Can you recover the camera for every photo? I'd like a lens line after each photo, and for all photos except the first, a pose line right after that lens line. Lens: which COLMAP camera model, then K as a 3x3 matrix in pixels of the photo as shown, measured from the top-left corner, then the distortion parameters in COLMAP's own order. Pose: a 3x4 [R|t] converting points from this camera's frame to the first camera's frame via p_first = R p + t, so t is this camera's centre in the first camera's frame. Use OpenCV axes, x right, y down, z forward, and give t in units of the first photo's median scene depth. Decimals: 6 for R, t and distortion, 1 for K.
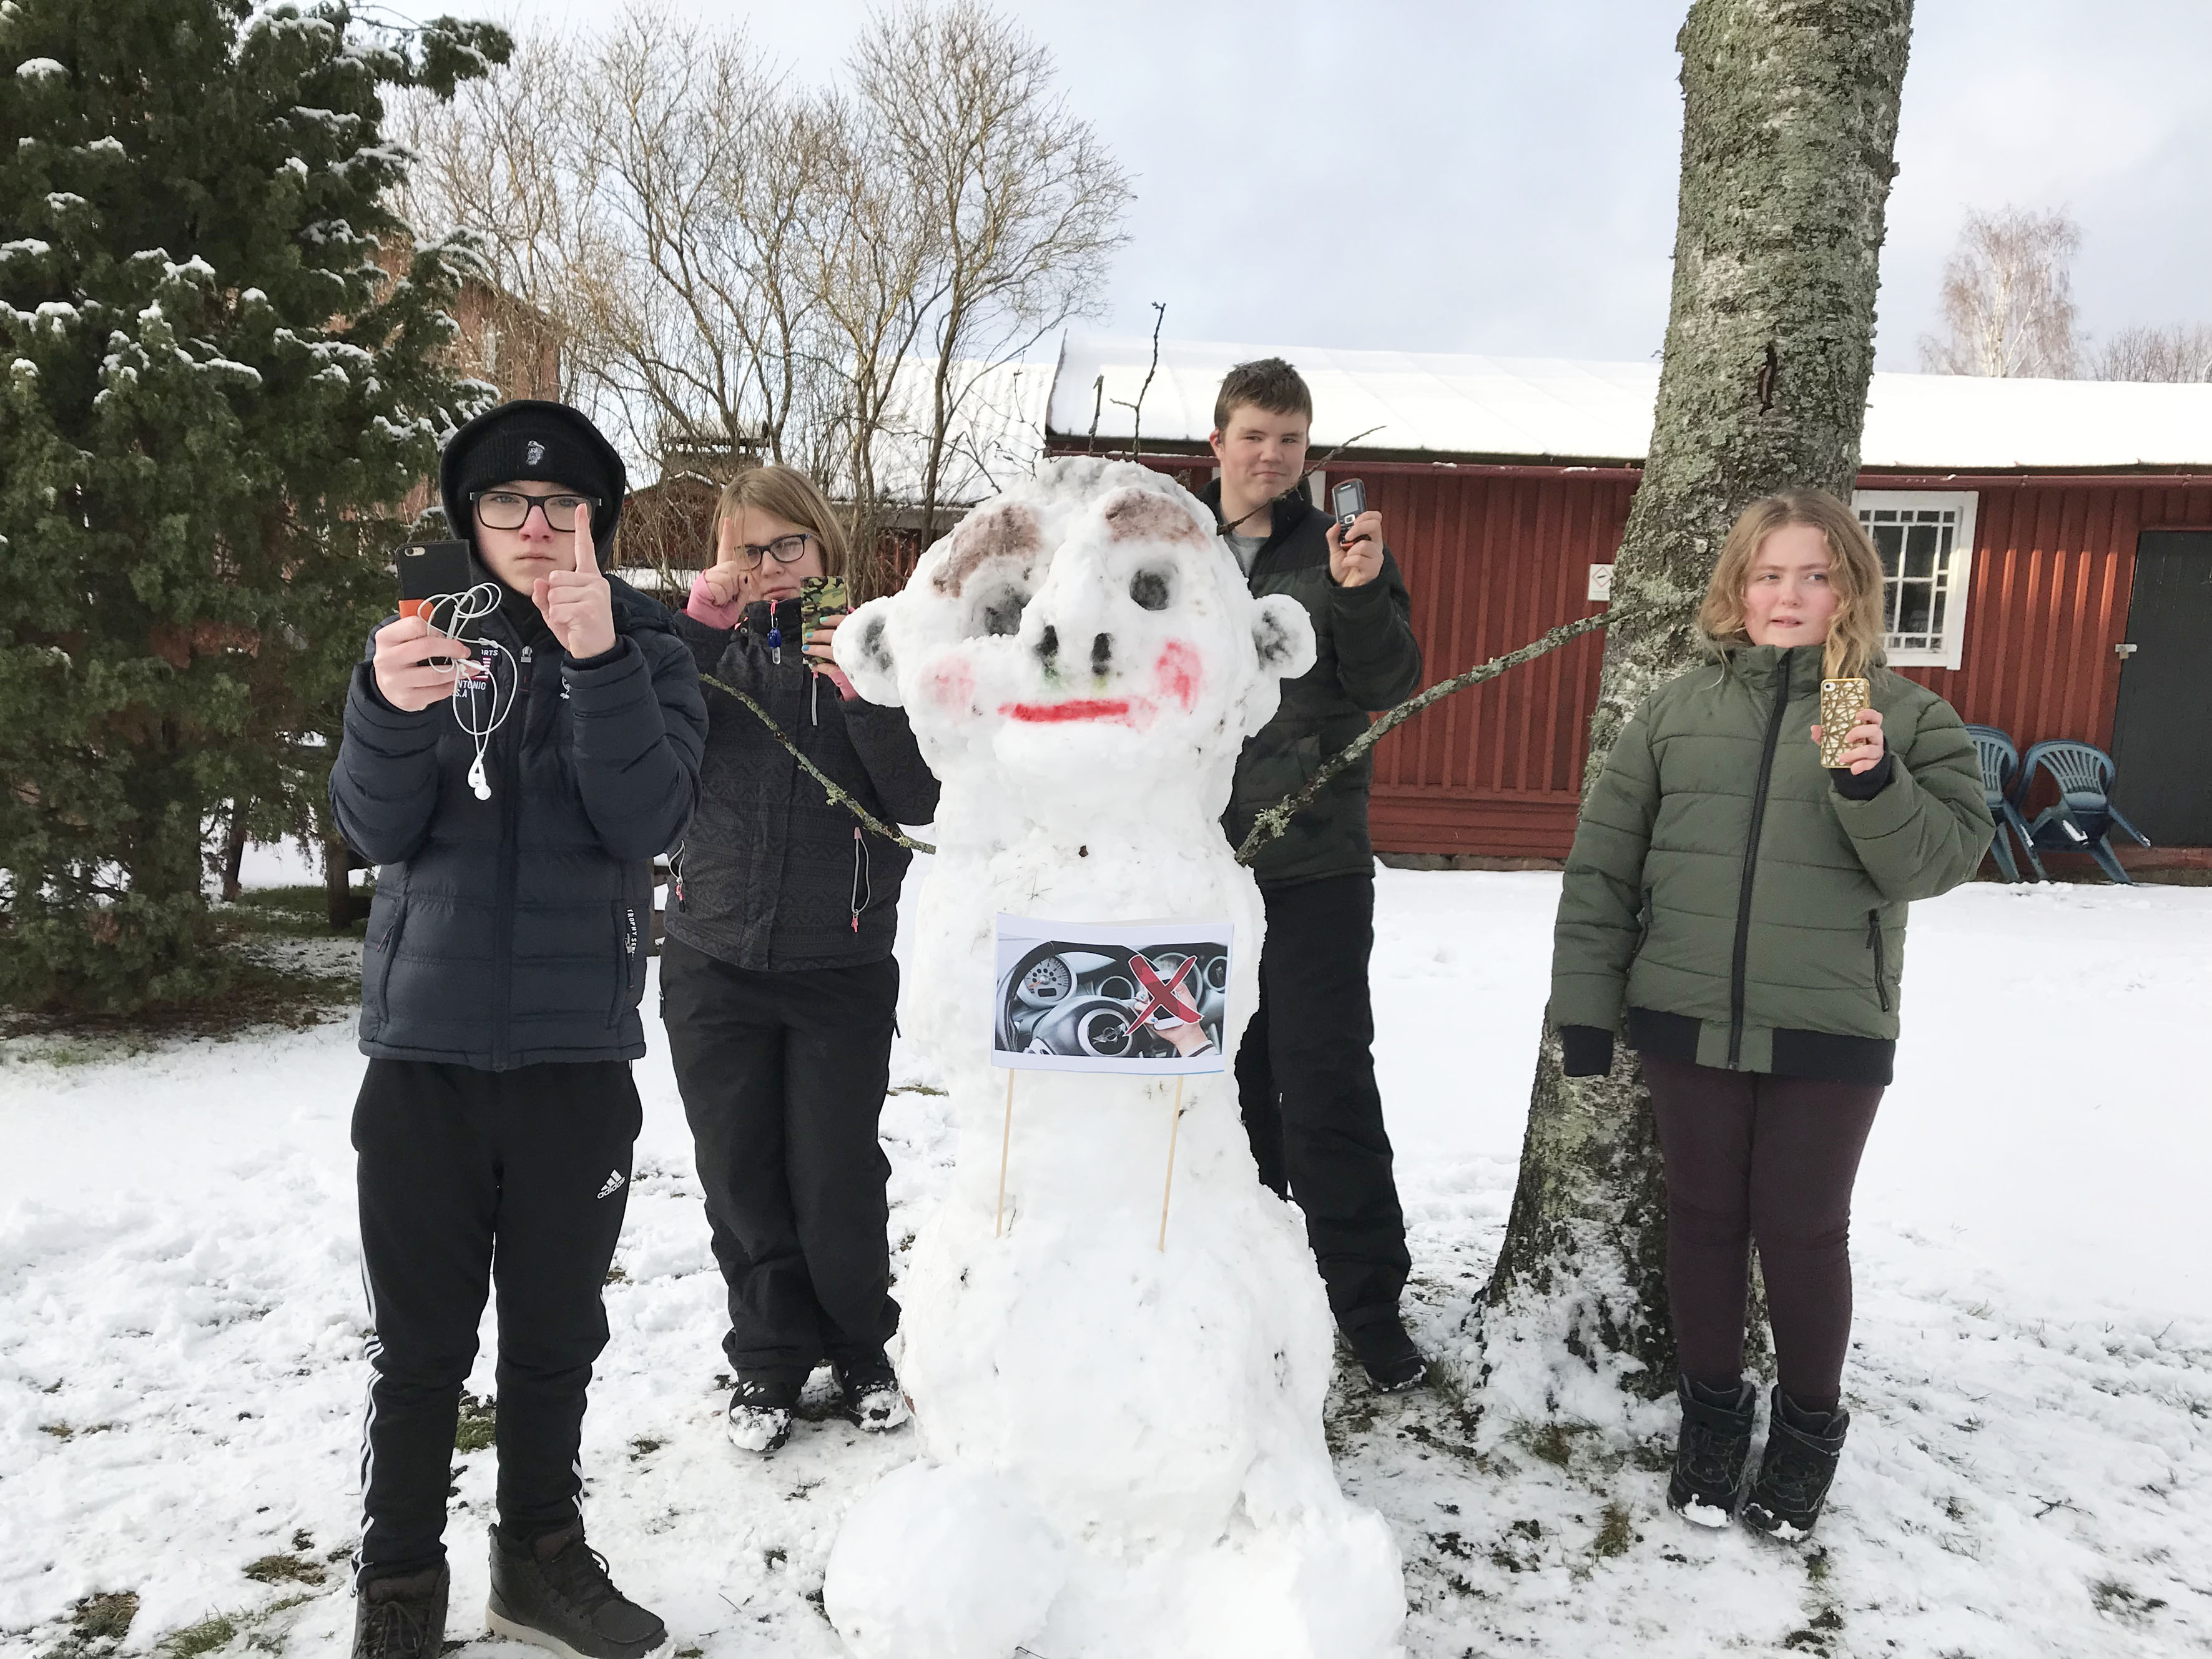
lens RADIAL K [[2202.9, 0, 1042.3], [0, 2202.9, 862.5], [0, 0, 1]] dist [0.405742, -0.702079]
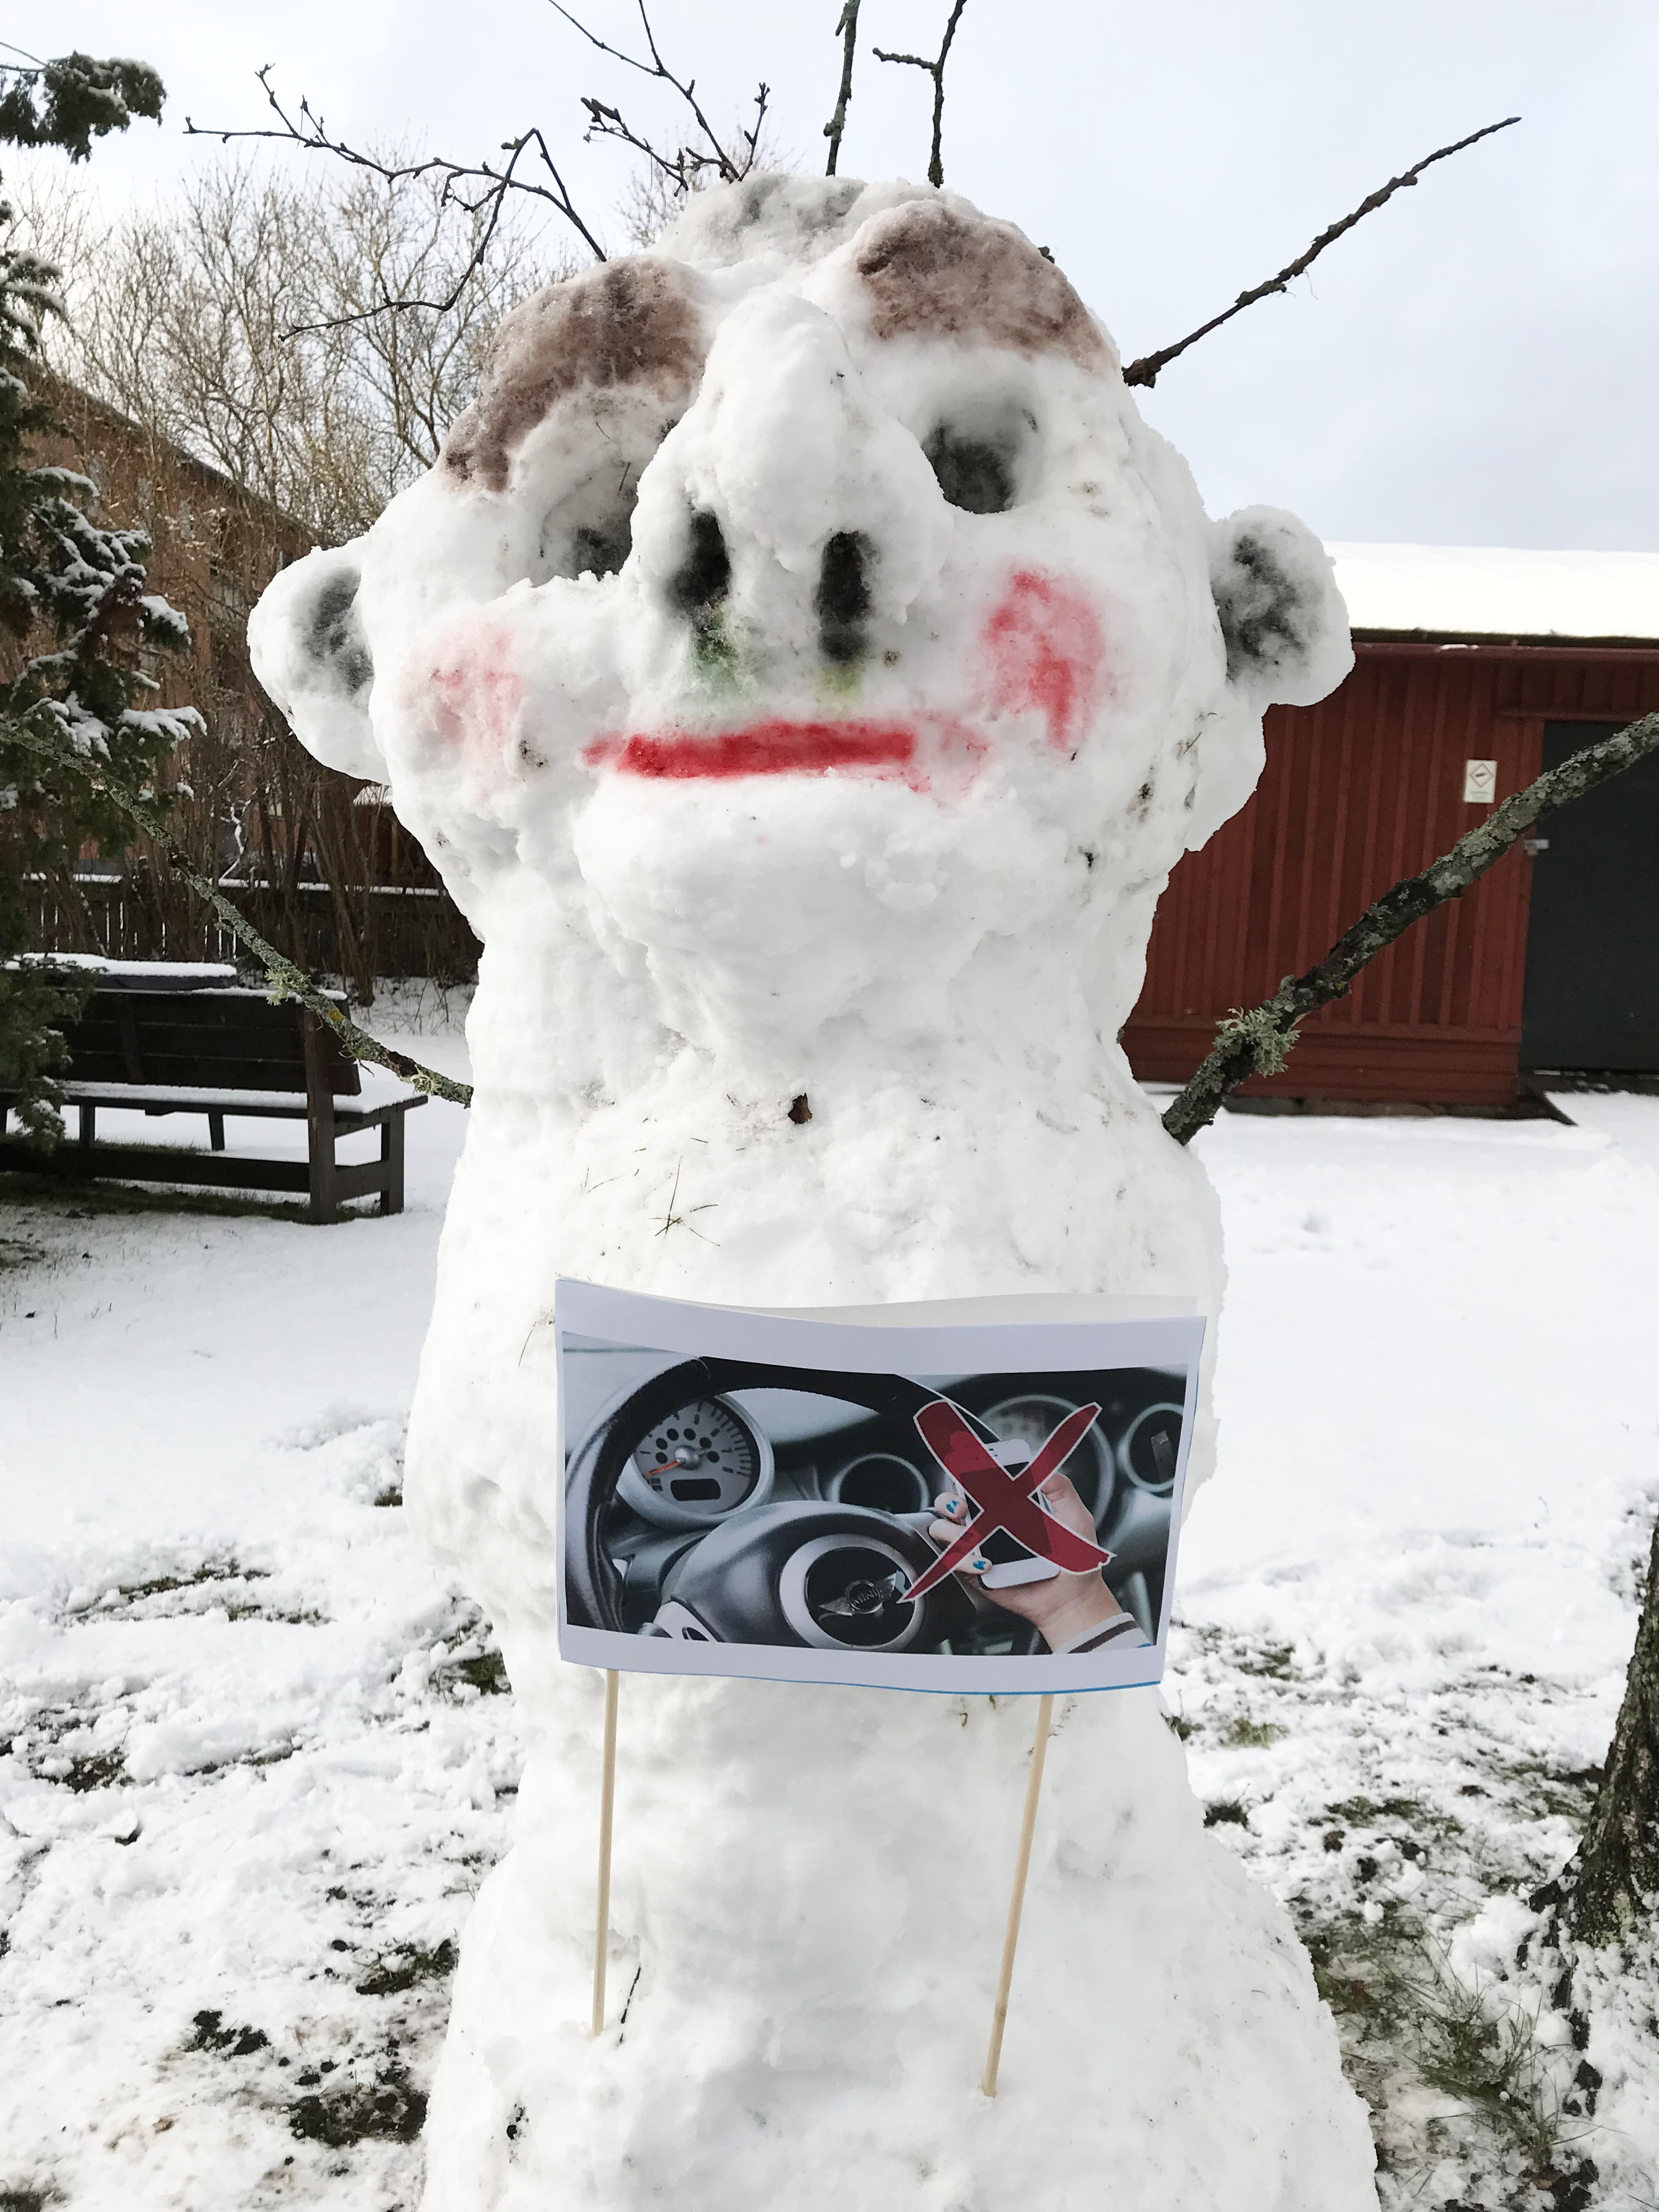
lens RADIAL K [[1997.5, 0, 829.5], [0, 1997.5, 1106.0], [0, 0, 1]] dist [0.058053, -0.007482]
pose [[0.999903, 0.001418, -0.013849, 0.017901], [-0.001376, 0.999995, 0.003012, -0.004311], [0.013853, -0.002993, 0.999900, 0.399856]]
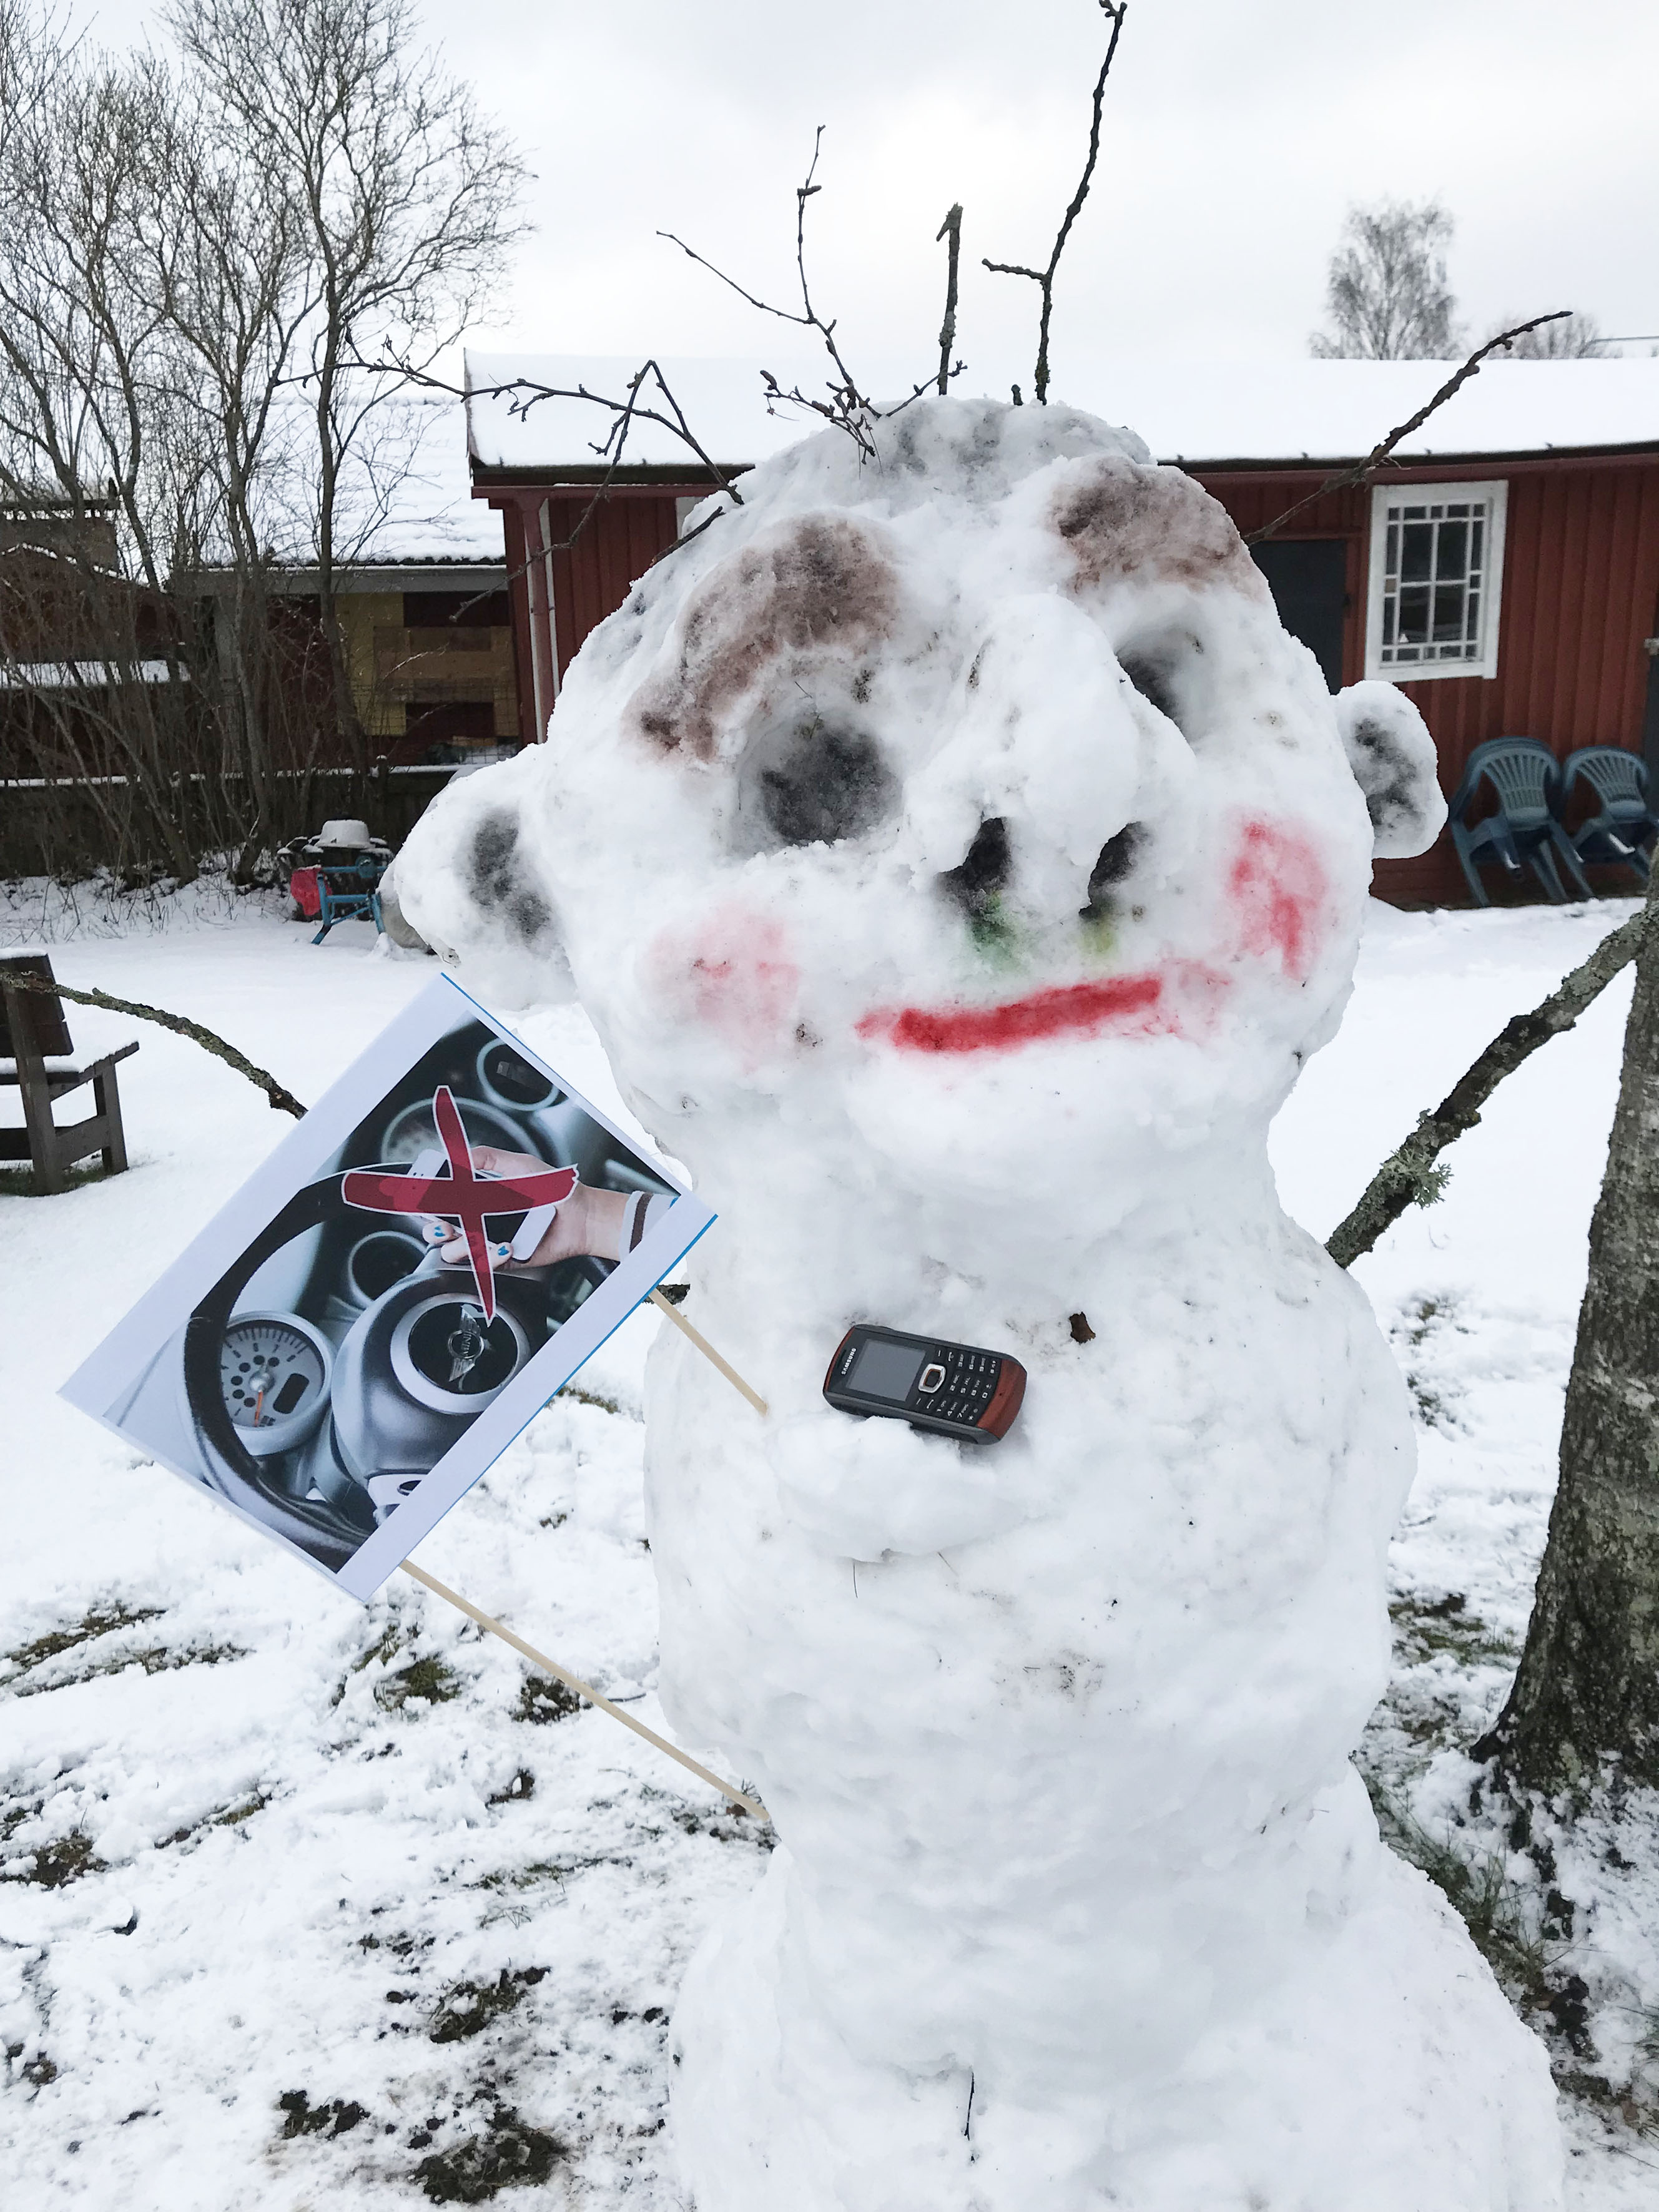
lens RADIAL K [[1997.5, 0, 829.5], [0, 1997.5, 1106.0], [0, 0, 1]] dist [0.058053, -0.007482]
pose [[0.975612, -0.120906, 0.183202, -0.059074], [0.099716, 0.987657, 0.120792, -0.062411], [-0.195546, -0.099578, 0.975626, 0.396998]]
